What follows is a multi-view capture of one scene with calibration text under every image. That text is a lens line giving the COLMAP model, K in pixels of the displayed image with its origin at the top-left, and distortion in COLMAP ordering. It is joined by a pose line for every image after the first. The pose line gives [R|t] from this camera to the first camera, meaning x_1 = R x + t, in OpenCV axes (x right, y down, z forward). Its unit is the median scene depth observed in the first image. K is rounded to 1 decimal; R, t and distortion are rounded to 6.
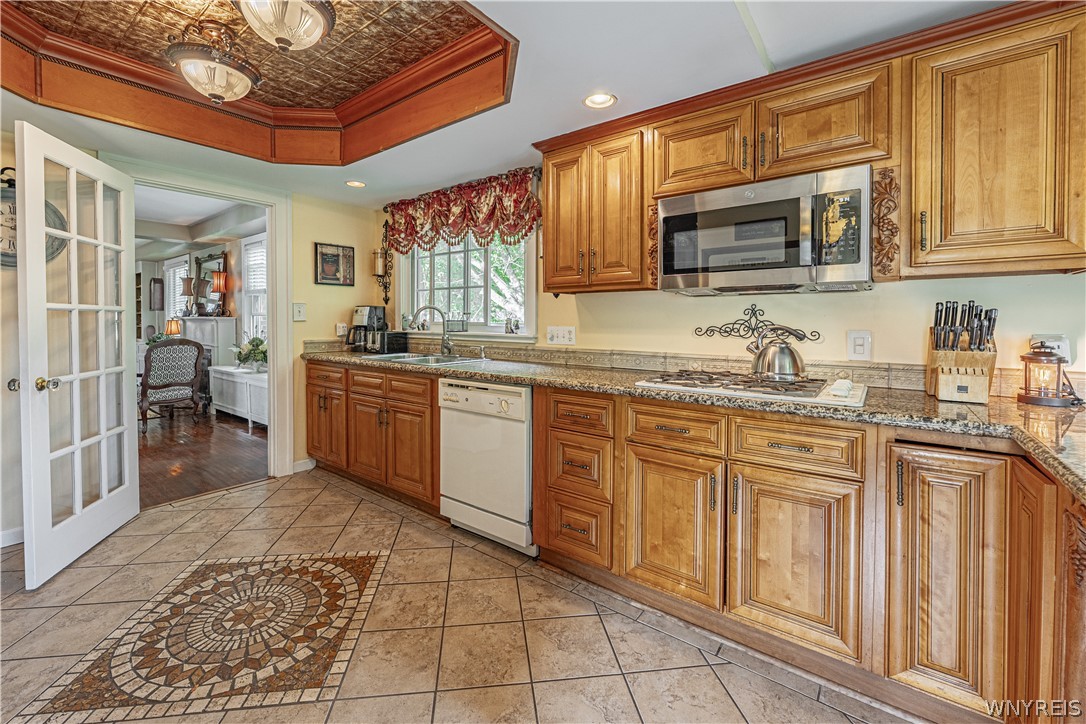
lens RADIAL K [[452.7, 0, 542.9], [0, 452.7, 331.4], [0, 0, 1]] dist [-0.012814, 0.000478]
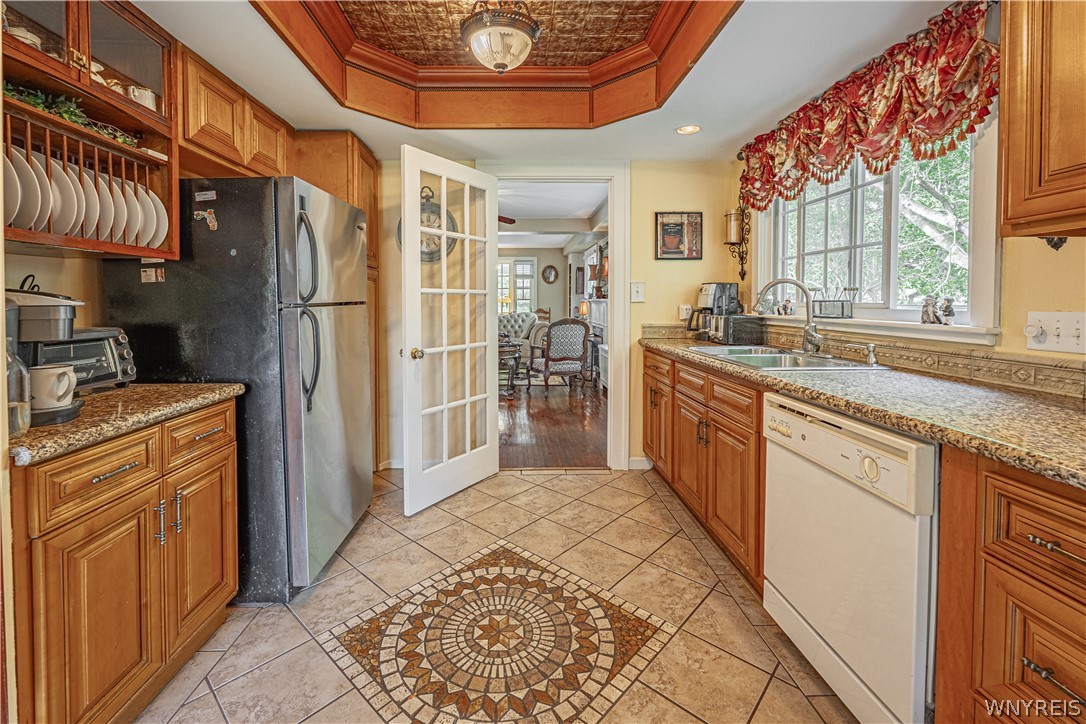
lens RADIAL K [[468.0, 0, 528.2], [0, 468.0, 313.8], [0, 0, 1]] dist [-0.007553, -0.000143]
pose [[0.627217, 0.015078, -0.778698, 0.065368], [-0.014175, 0.999868, 0.007943, -0.005454], [0.778715, 0.006056, 0.627348, 0.320531]]
